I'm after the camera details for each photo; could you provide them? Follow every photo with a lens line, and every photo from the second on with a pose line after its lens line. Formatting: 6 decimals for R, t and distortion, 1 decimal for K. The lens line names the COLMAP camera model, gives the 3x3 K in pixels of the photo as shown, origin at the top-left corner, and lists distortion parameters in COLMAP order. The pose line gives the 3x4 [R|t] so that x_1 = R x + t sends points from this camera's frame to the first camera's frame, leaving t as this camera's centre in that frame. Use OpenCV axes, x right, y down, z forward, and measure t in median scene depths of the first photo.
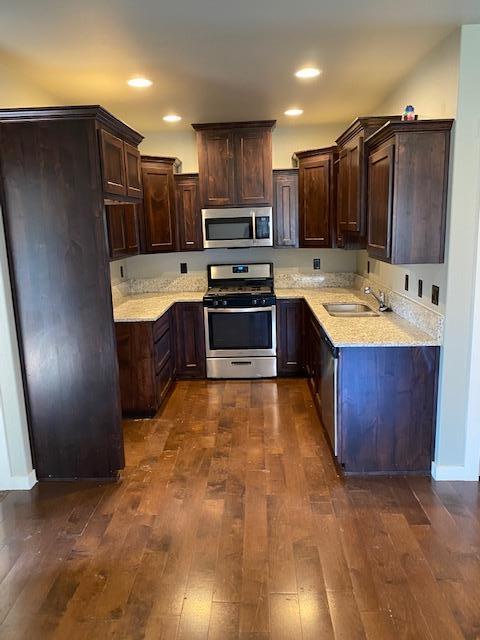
lens RADIAL K [[503.7, 0, 245.1], [0, 503.7, 320.9], [0, 0, 1]] dist [0.070071, -0.099892]
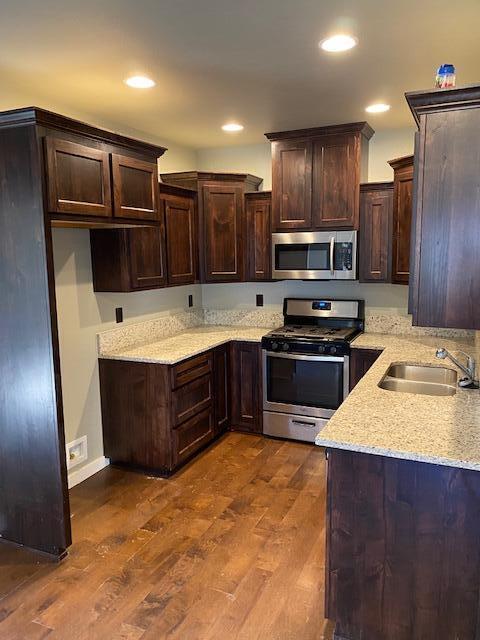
lens RADIAL K [[503.7, 0, 245.1], [0, 503.7, 320.9], [0, 0, 1]] dist [0.070071, -0.099892]
pose [[0.924112, 0.071546, -0.375364, 0.200646], [-0.087518, 0.995833, -0.025651, -0.050062], [0.371964, 0.056555, 0.926523, 0.213011]]
